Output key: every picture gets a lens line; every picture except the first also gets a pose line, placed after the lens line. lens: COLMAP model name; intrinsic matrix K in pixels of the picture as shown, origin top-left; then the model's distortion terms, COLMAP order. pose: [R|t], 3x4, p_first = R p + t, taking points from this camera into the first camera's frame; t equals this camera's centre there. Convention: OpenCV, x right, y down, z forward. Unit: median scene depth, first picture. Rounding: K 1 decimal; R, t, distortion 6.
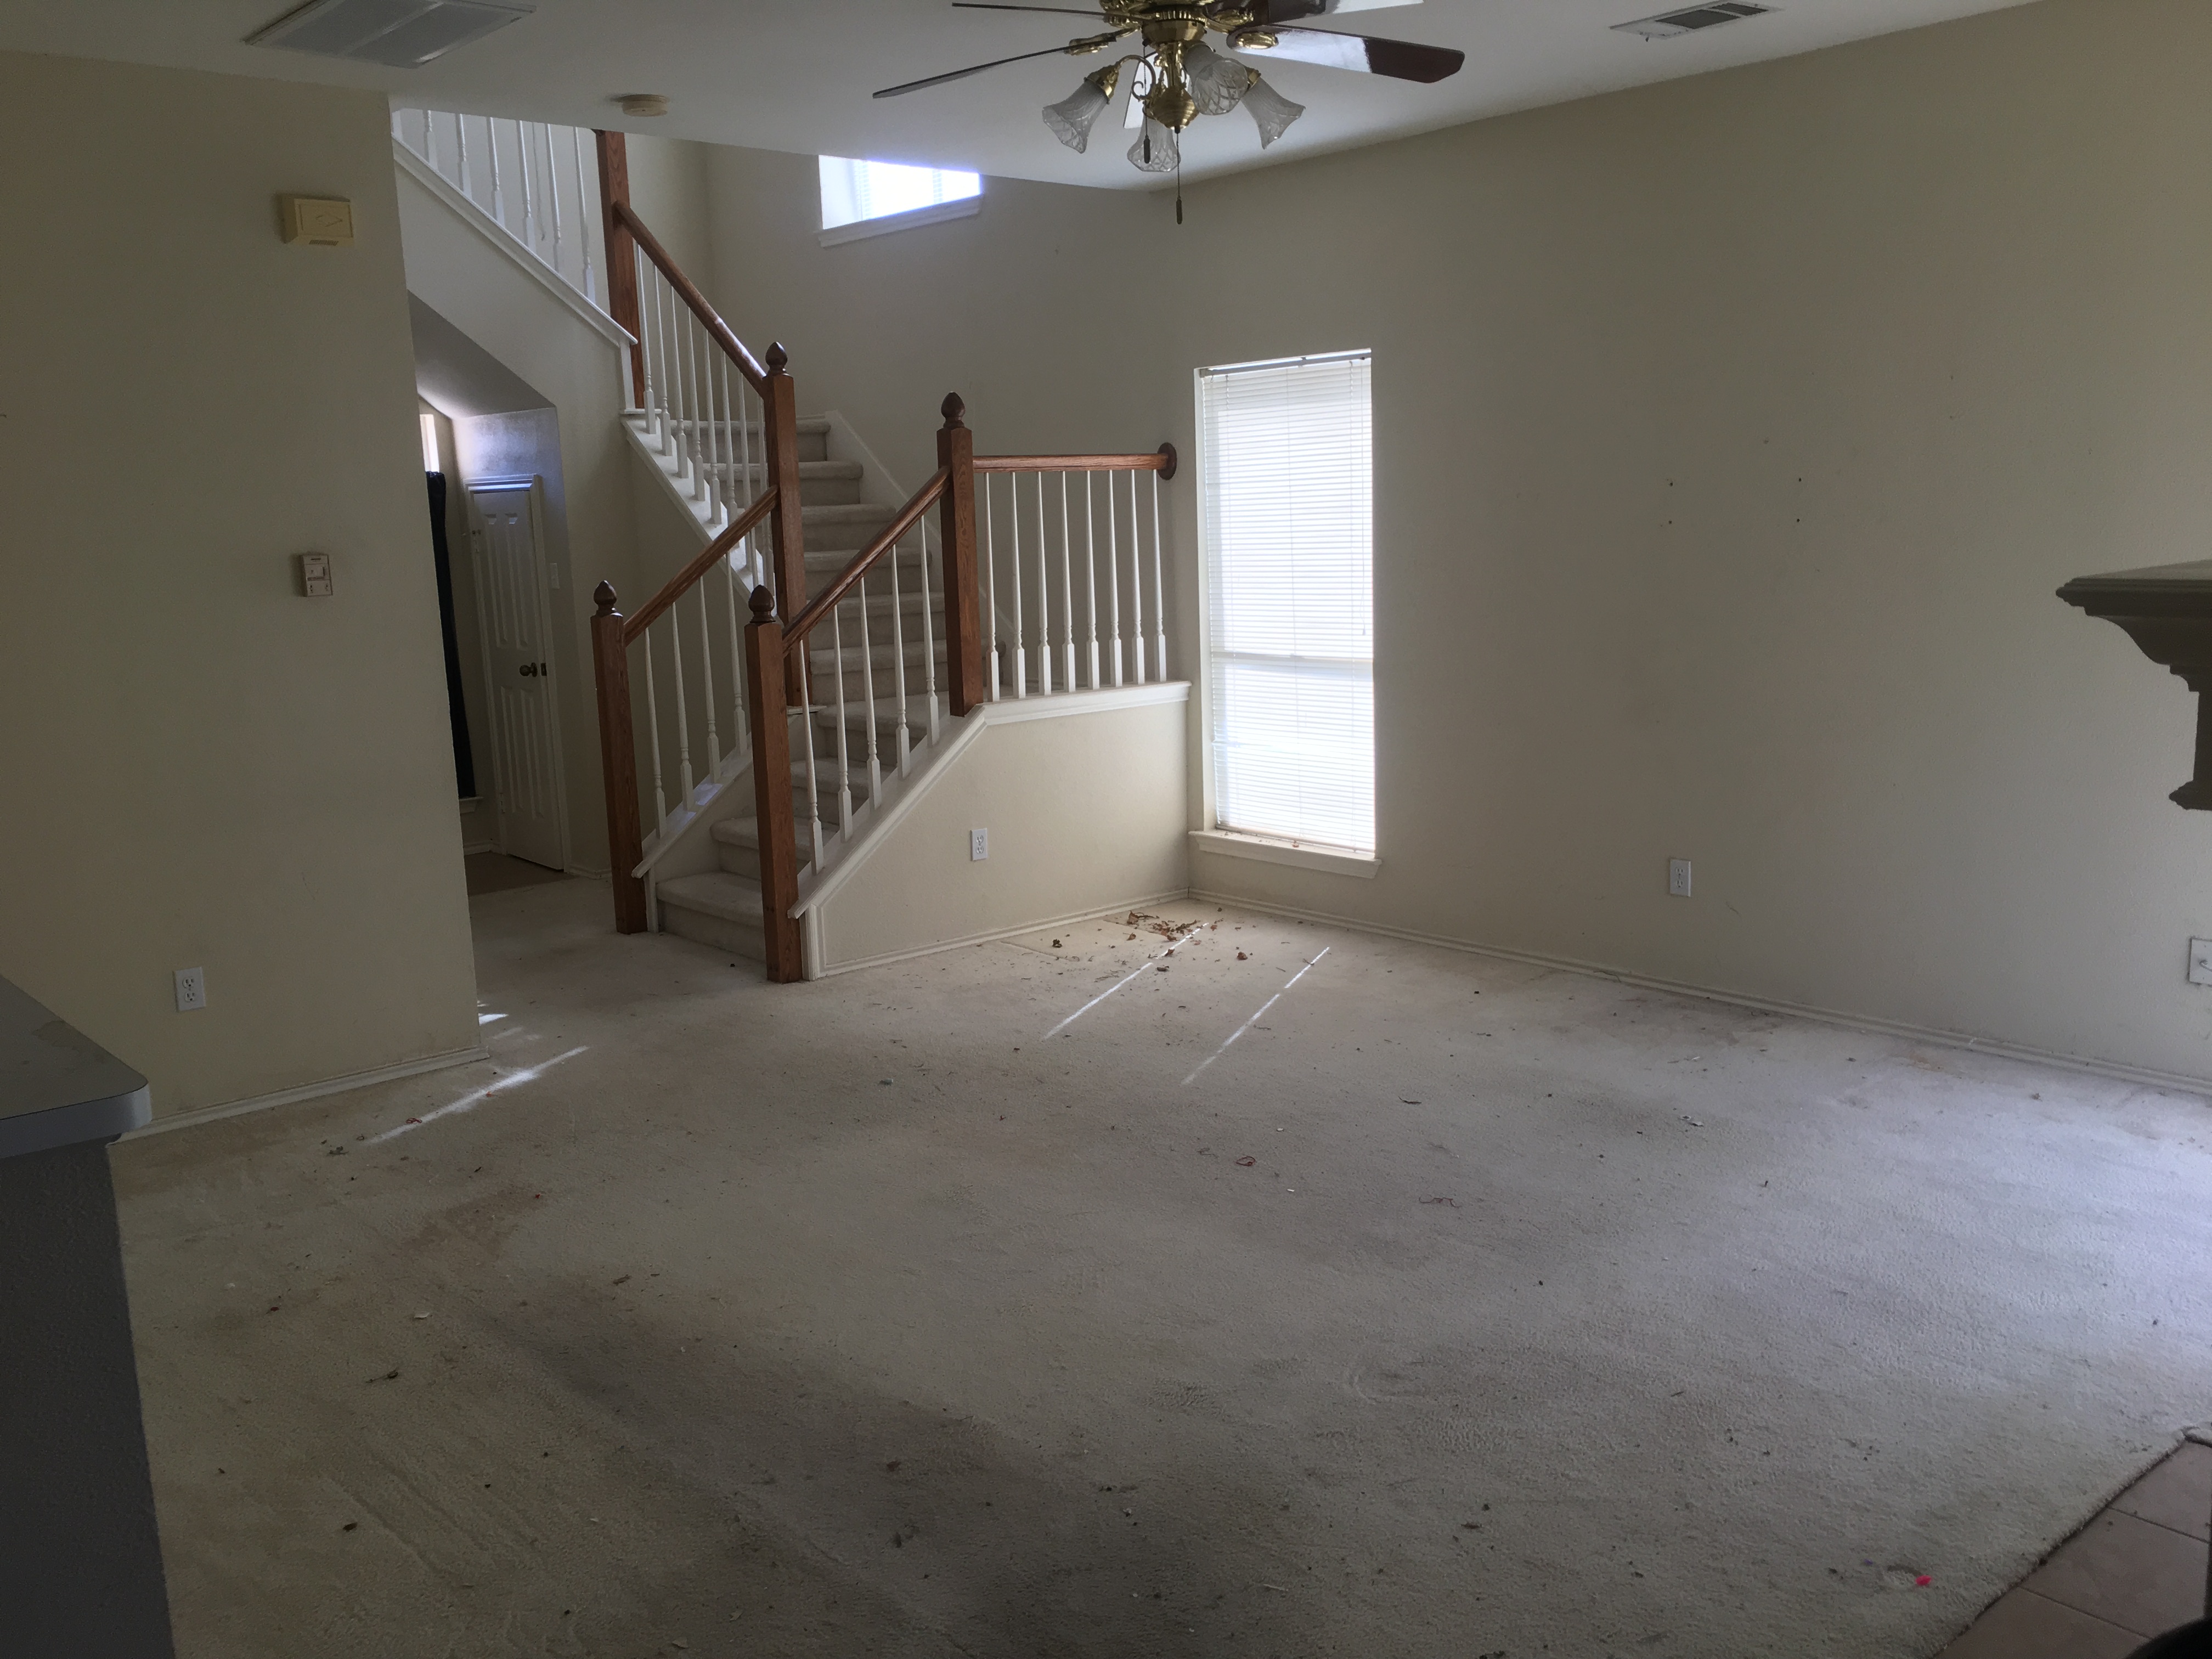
lens RADIAL K [[1873.9, 0, 1100.4], [0, 1873.9, 819.3], [0, 0, 1]] dist [0.082732, -0.109250]
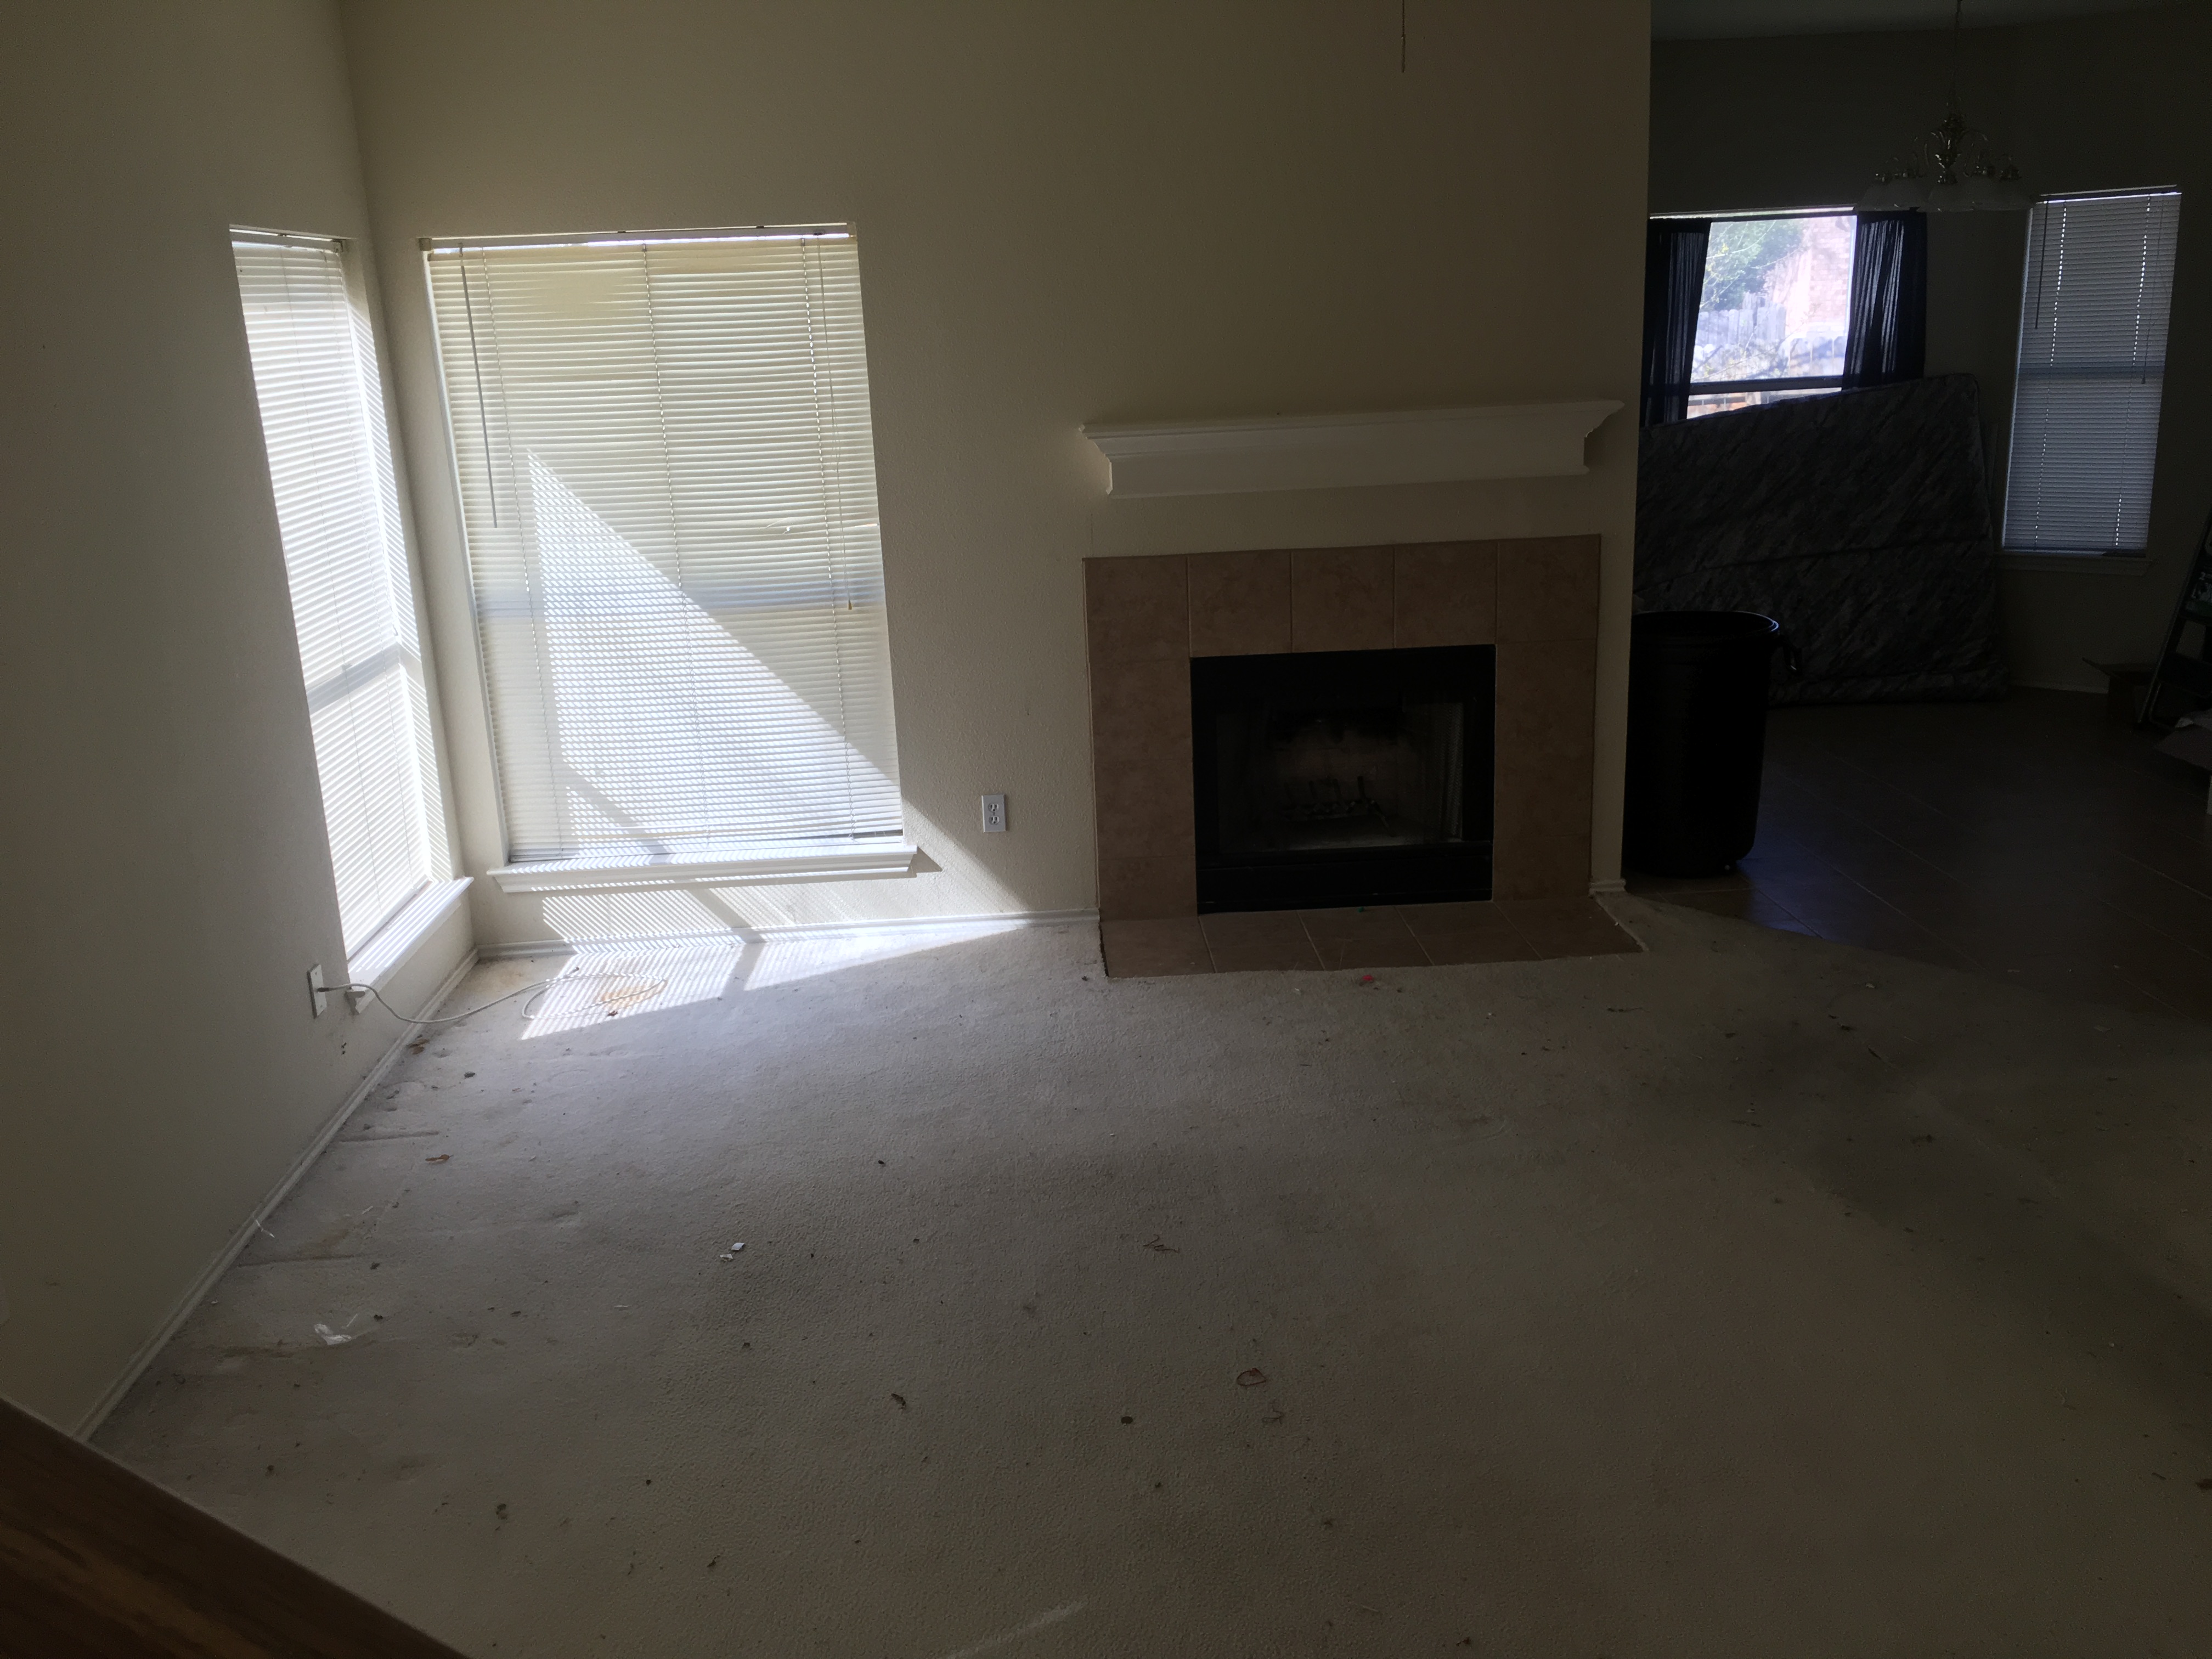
lens RADIAL K [[1873.9, 0, 1100.4], [0, 1873.9, 819.3], [0, 0, 1]] dist [0.082732, -0.109250]
pose [[-0.786992, -0.094901, 0.609621, -0.281016], [0.171335, 0.915615, 0.363721, -0.272042], [-0.592696, 0.390695, -0.704322, 1.387985]]
